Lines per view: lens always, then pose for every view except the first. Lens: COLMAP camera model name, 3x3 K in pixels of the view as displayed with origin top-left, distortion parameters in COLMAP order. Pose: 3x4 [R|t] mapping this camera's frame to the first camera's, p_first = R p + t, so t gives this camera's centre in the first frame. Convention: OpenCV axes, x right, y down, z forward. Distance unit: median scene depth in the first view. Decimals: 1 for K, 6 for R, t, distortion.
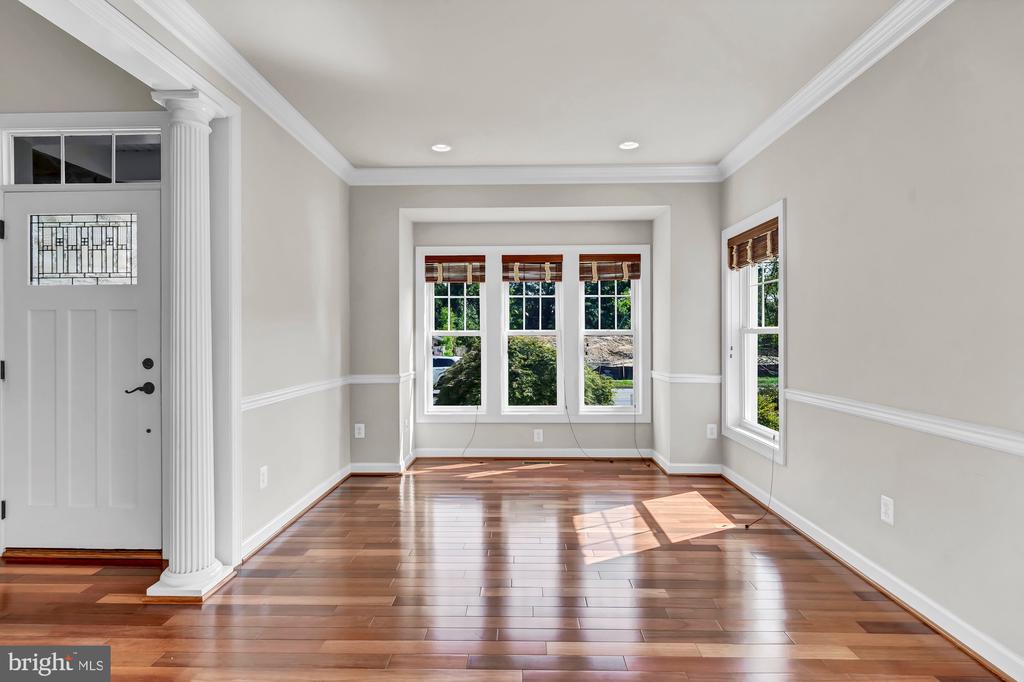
lens RADIAL K [[520.8, 0, 512.5], [0, 520.8, 337.1], [0, 0, 1]] dist [-0.017100, 0.000191]
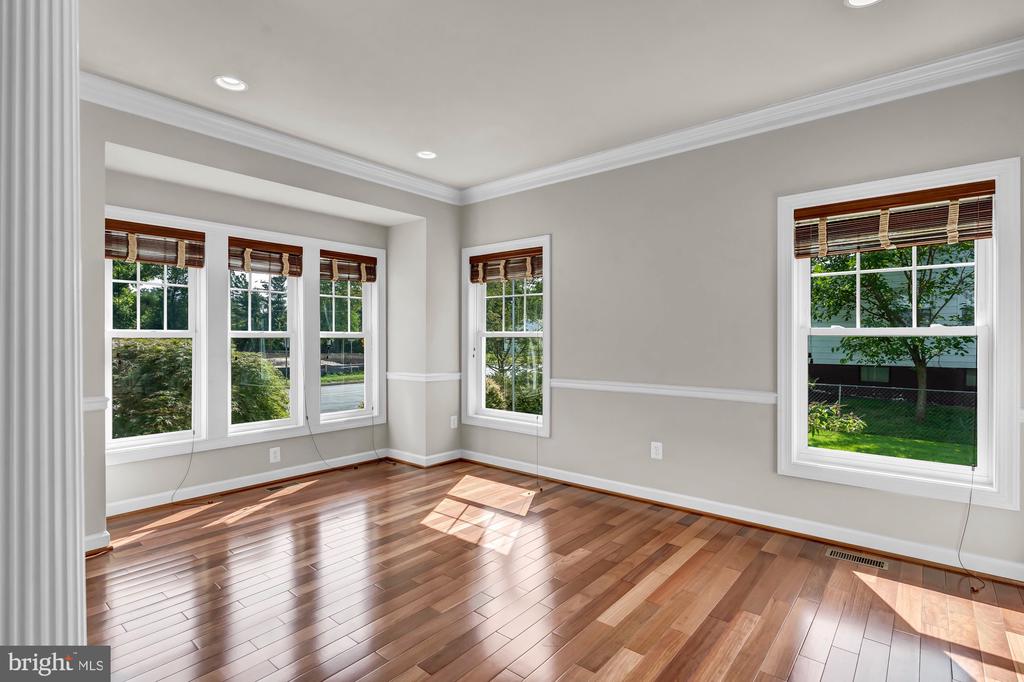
lens RADIAL K [[487.8, 0, 515.9], [0, 487.8, 340.5], [0, 0, 1]] dist [-0.016716, -0.000463]
pose [[0.622555, -0.000171, 0.782576, -0.373045], [-0.001633, 0.999998, 0.001517, -0.000314], [-0.782574, -0.002223, 0.622553, 0.223627]]
